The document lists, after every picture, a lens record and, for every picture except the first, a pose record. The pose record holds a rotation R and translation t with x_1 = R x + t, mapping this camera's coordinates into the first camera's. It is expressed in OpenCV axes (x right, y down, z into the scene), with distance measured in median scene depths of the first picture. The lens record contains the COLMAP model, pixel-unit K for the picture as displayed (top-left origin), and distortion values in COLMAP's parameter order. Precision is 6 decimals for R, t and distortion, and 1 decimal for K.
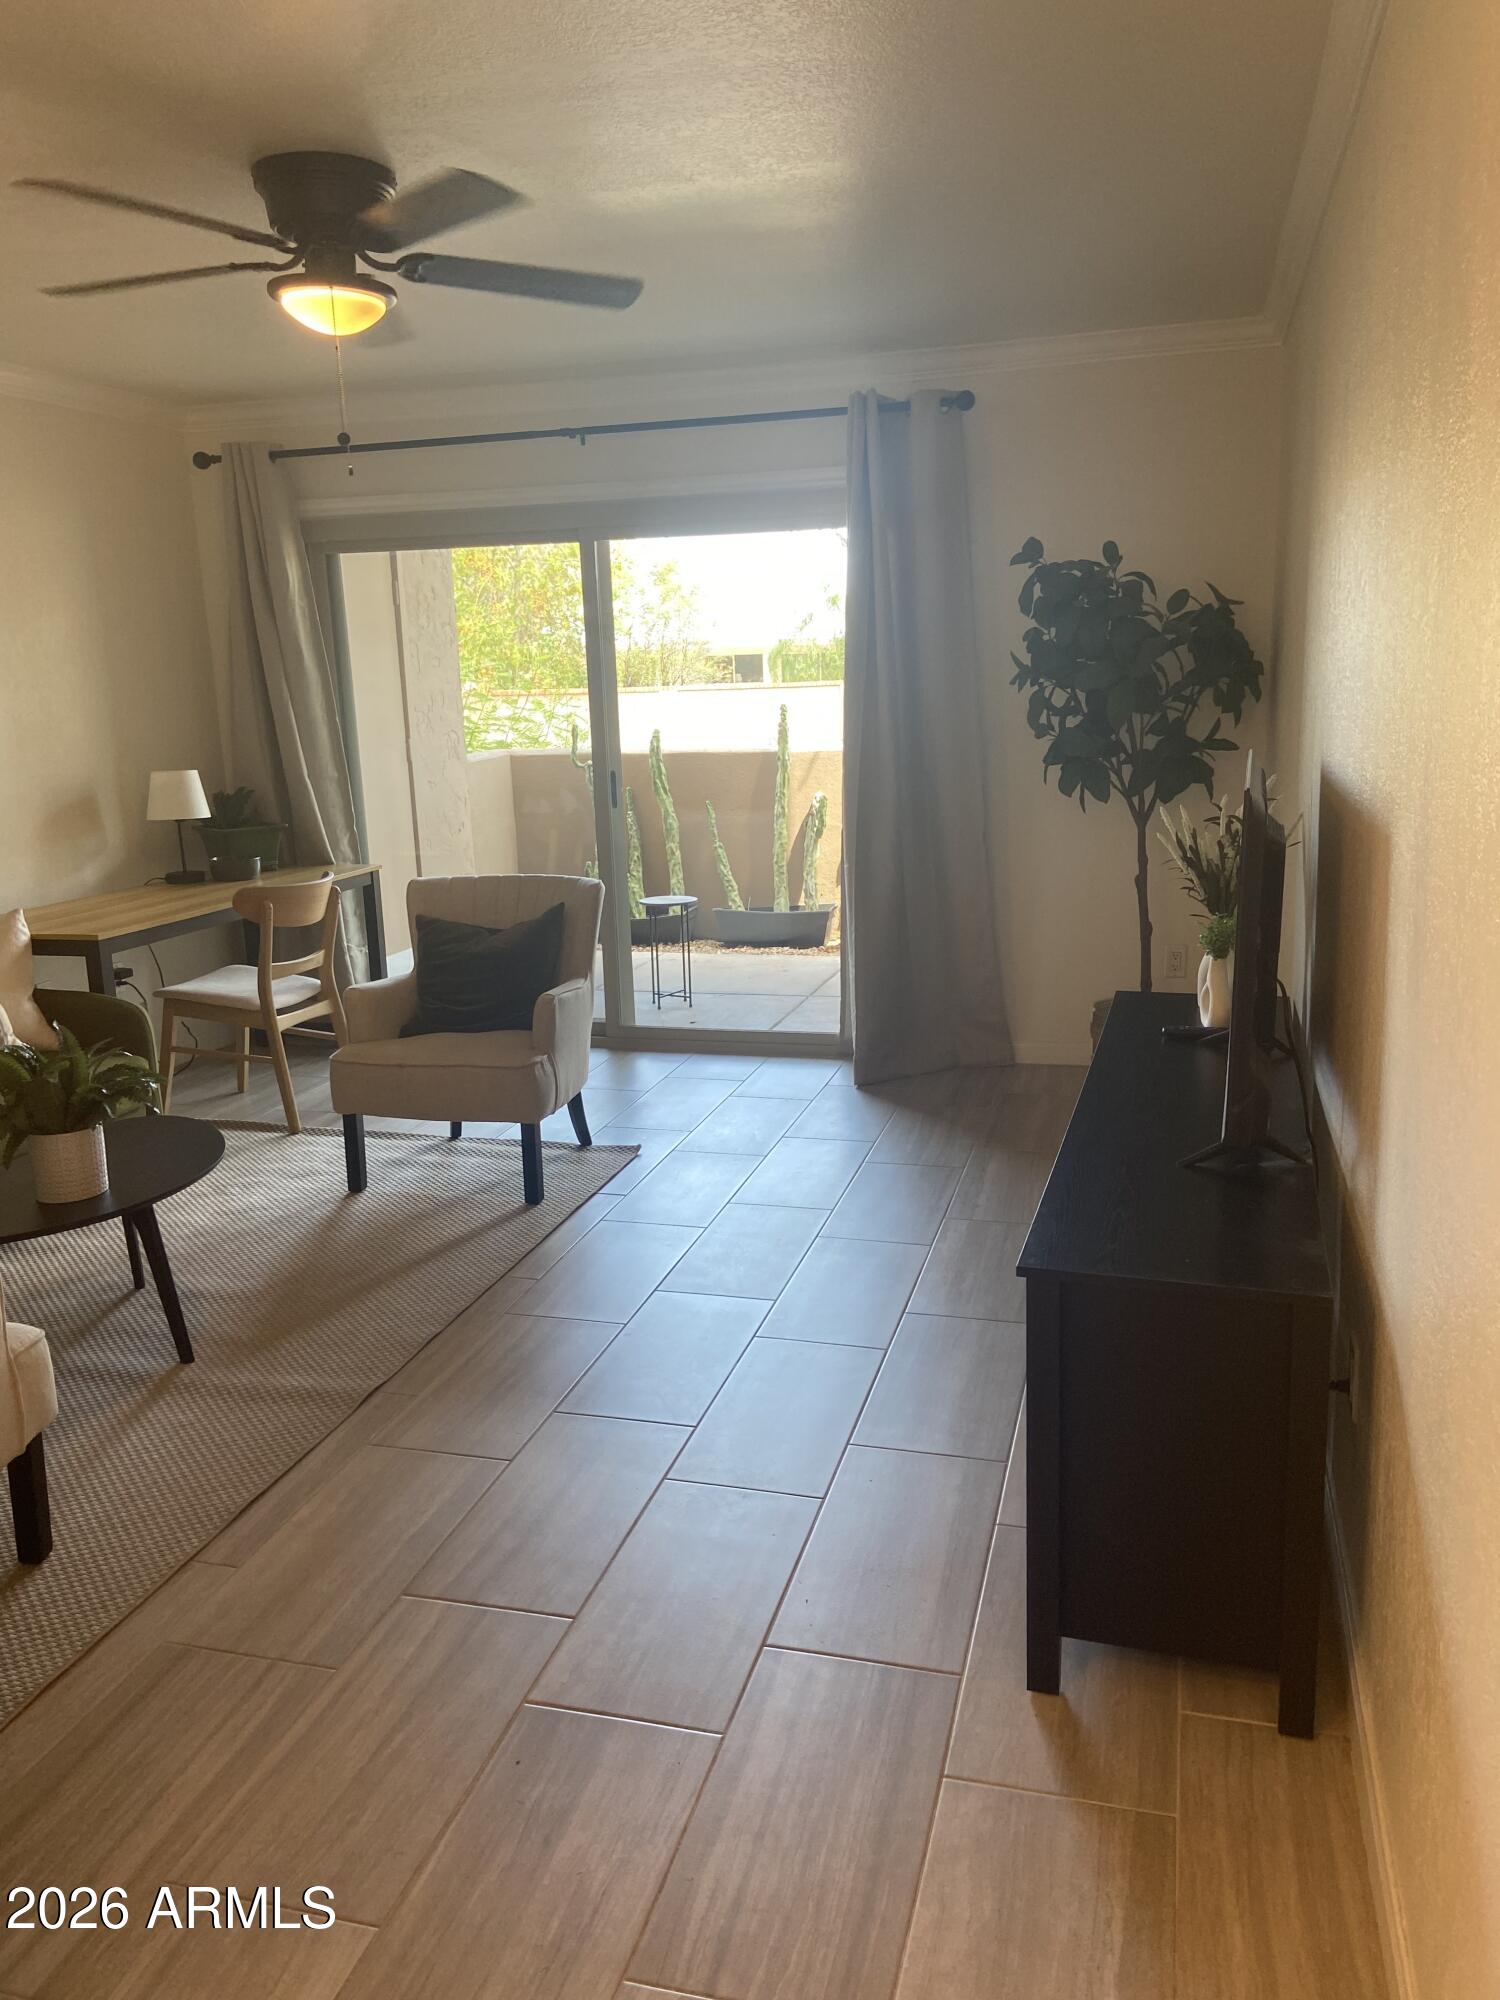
lens RADIAL K [[1482.8, 0, 759.5], [0, 1482.8, 990.6], [0, 0, 1]] dist [0.102238, -0.116382]
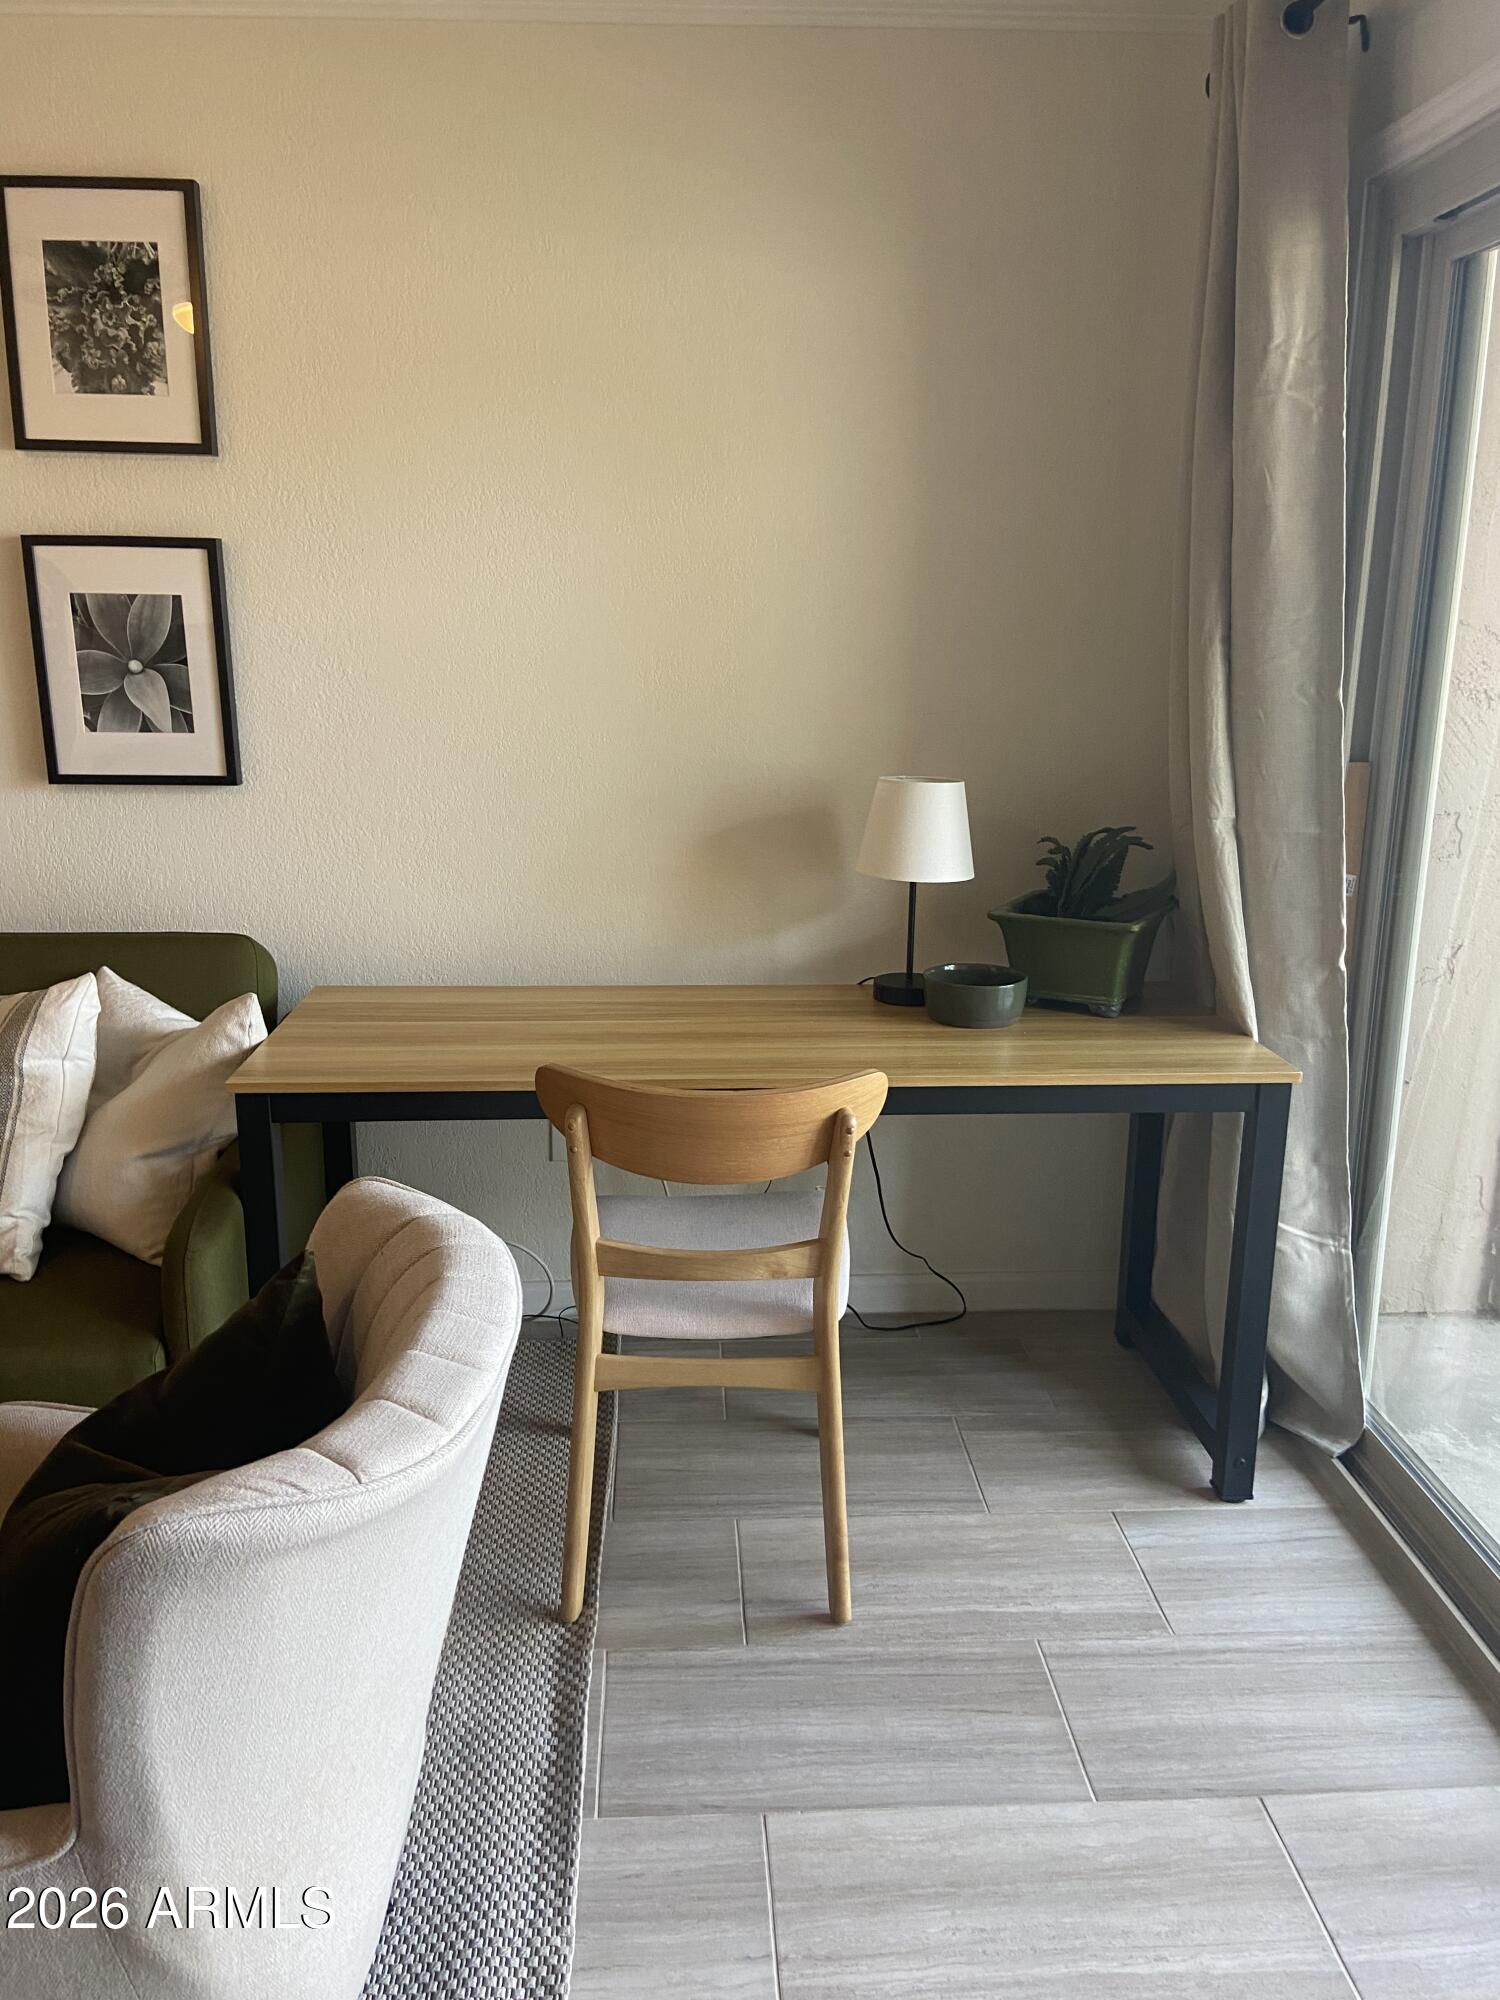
lens RADIAL K [[1482.8, 0, 765.1], [0, 1482.8, 992.8], [0, 0, 1]] dist [0.102238, -0.116382]
pose [[0.312451, 0.255574, -0.914908, 0.071989], [-0.211614, 0.957653, 0.195246, -0.195479], [0.926064, 0.132602, 0.353302, 0.944464]]
